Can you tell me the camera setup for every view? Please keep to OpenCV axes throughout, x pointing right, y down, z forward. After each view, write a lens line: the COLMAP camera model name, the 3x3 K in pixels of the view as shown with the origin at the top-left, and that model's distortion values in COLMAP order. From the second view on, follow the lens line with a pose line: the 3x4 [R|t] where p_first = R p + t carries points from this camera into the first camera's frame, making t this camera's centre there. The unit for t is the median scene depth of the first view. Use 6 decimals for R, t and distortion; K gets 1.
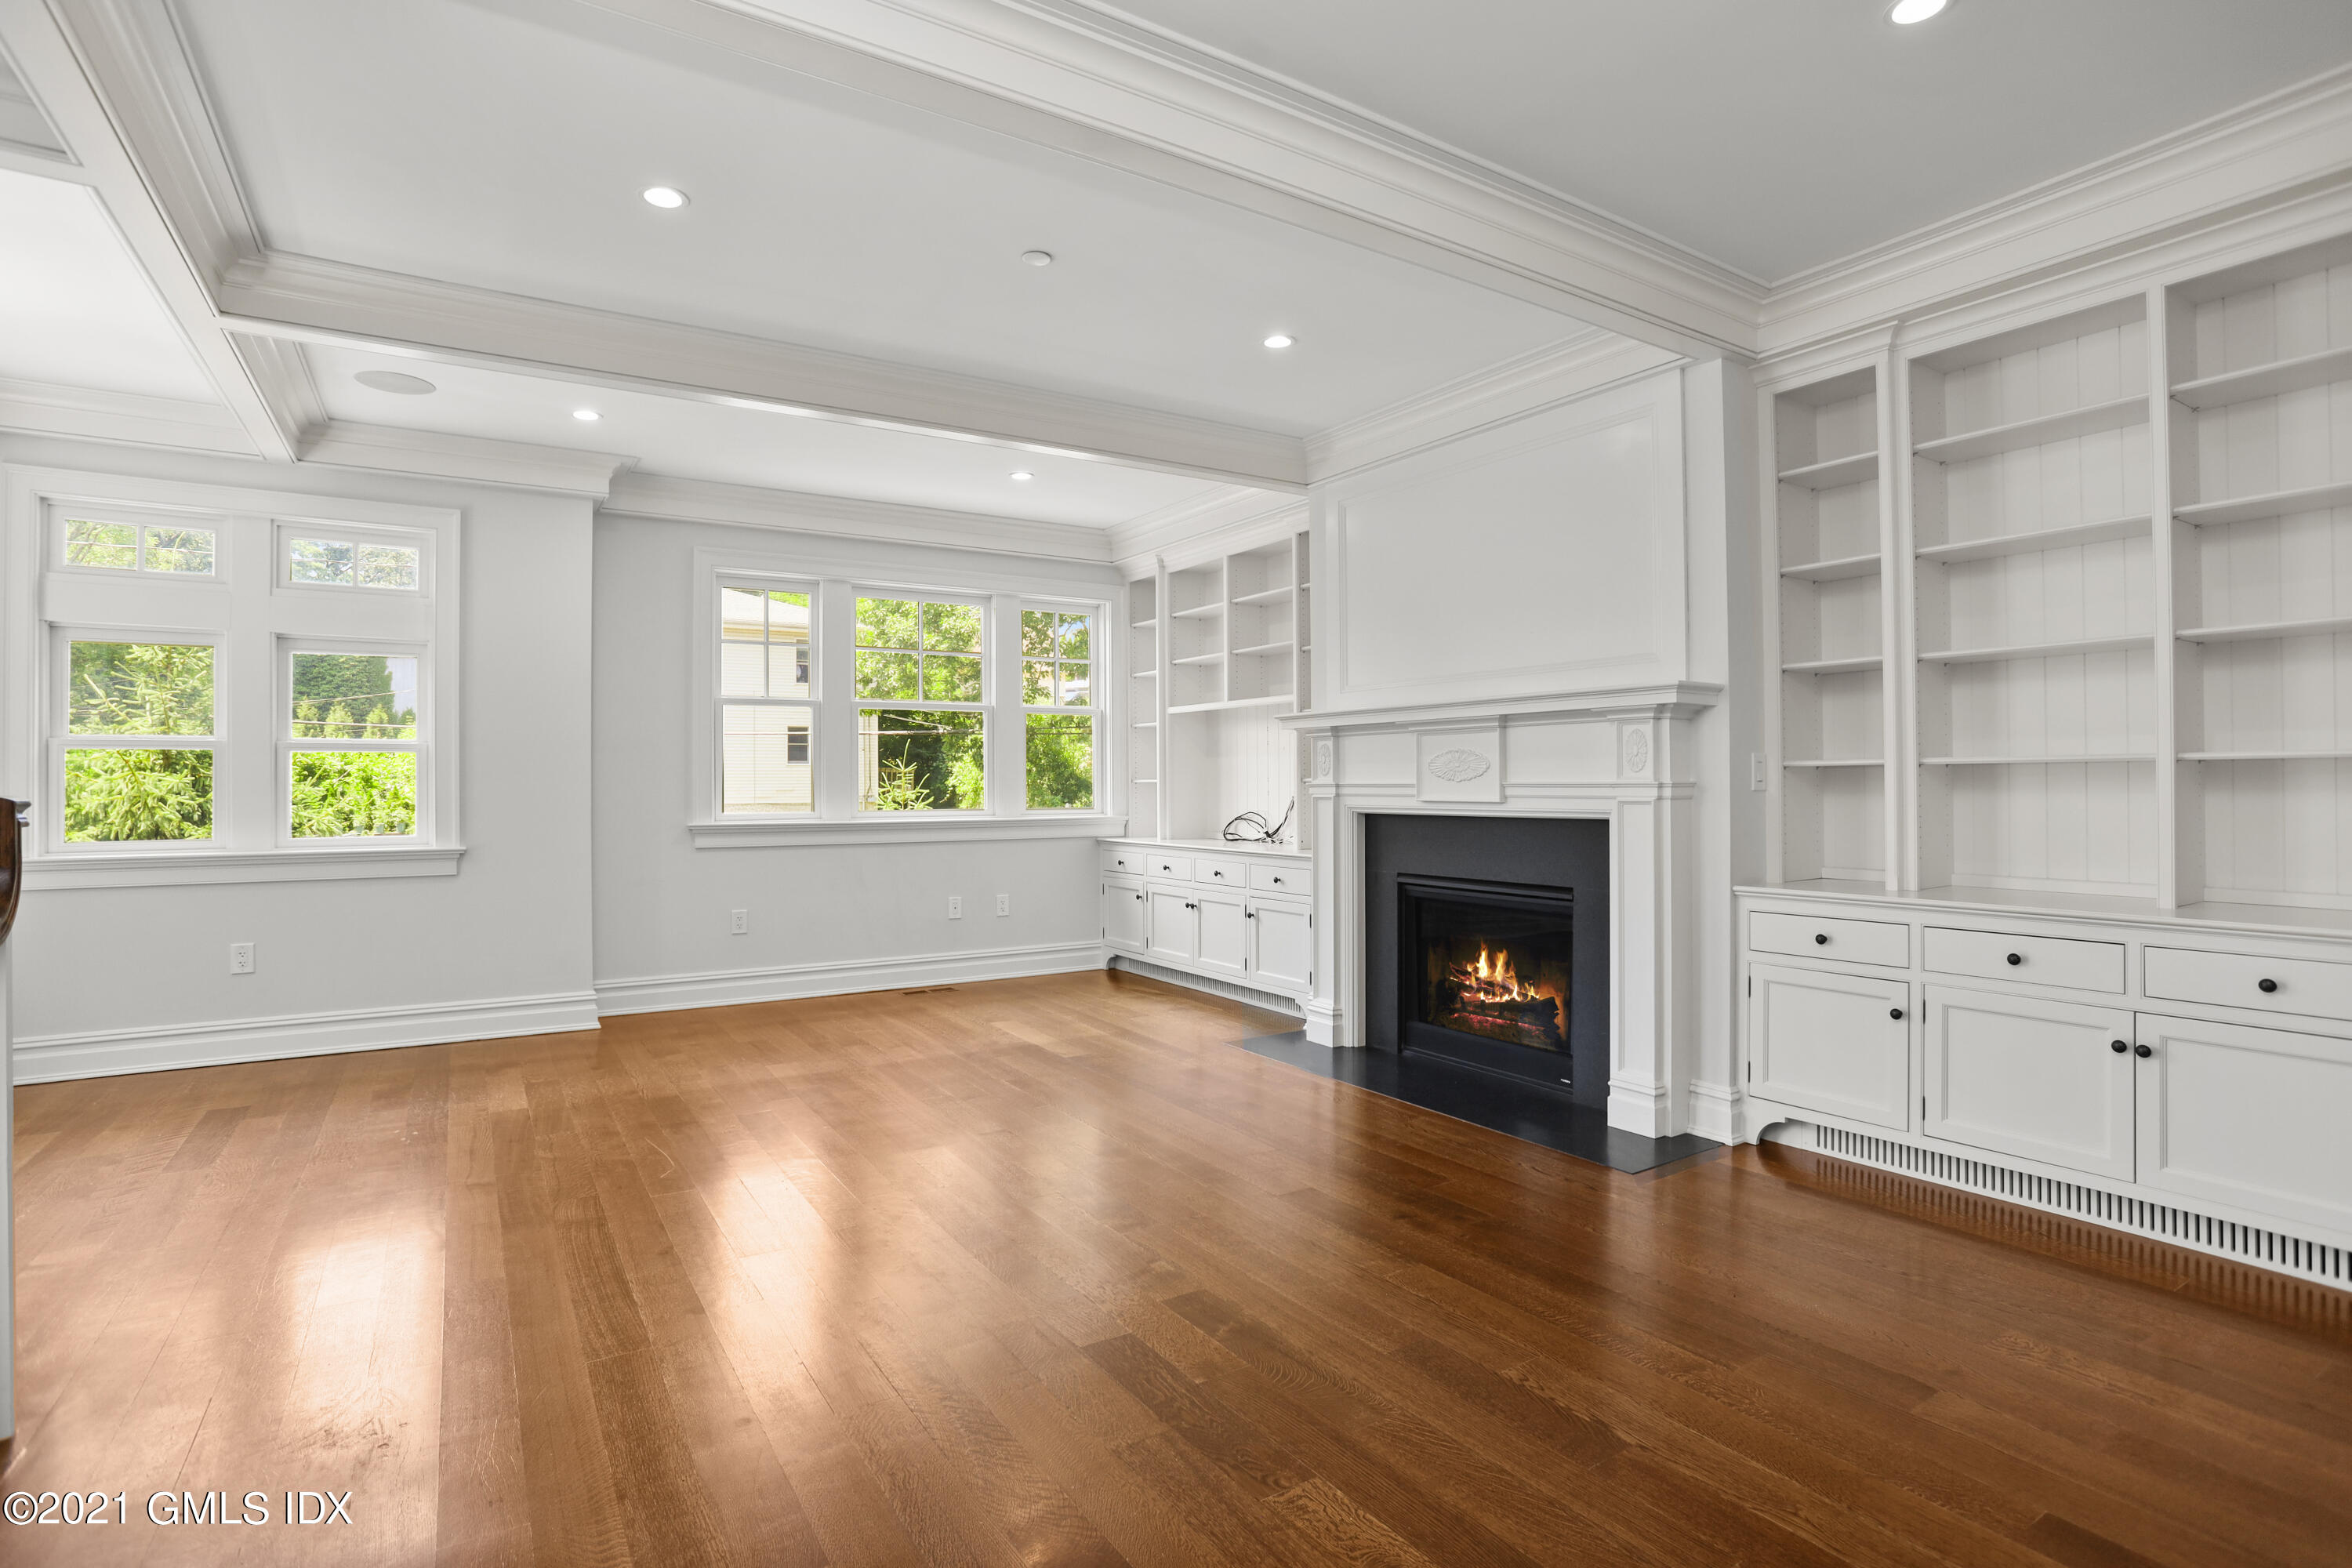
lens RADIAL K [[1151.5, 0, 1173.1], [0, 1151.5, 780.4], [0, 0, 1]] dist [-0.064272, 0.030833]
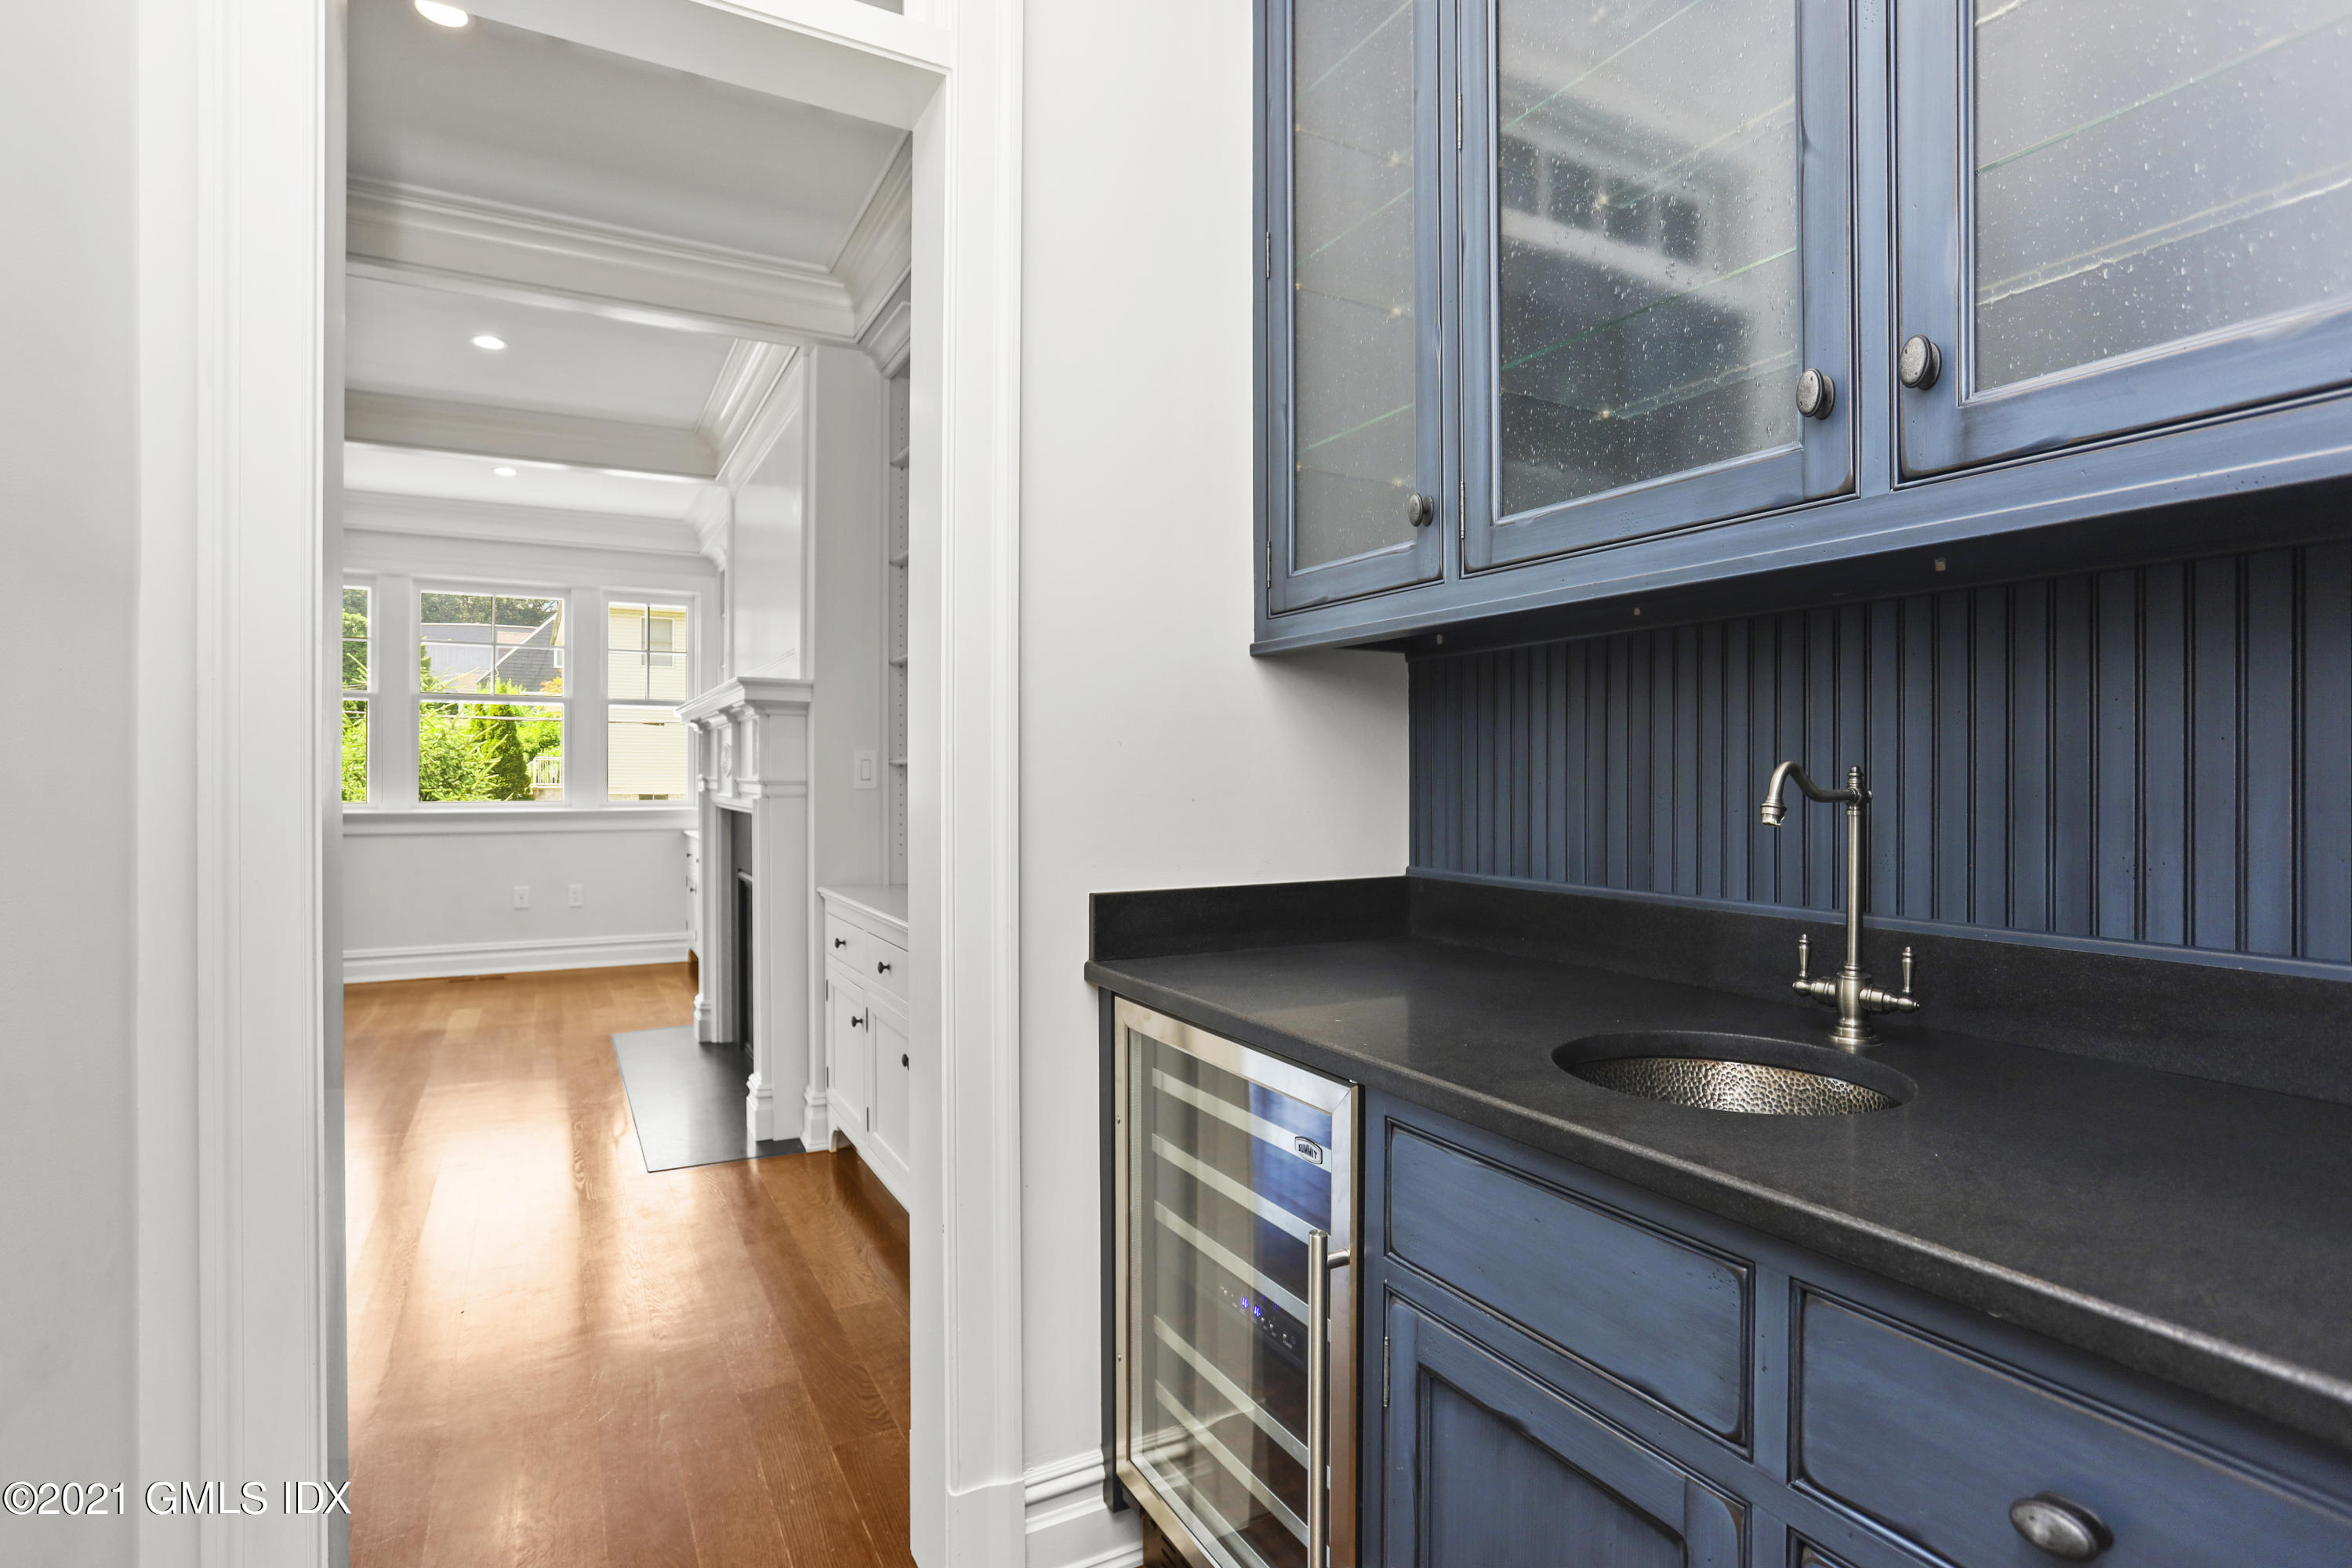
lens RADIAL K [[1151.5, 0, 1173.1], [0, 1151.5, 780.4], [0, 0, 1]] dist [-0.064272, 0.030833]
pose [[0.999073, 0.000514, -0.043052, 0.437445], [-0.000228, 0.999978, 0.006640, -0.000926], [0.043054, -0.006624, 0.999051, 0.021330]]
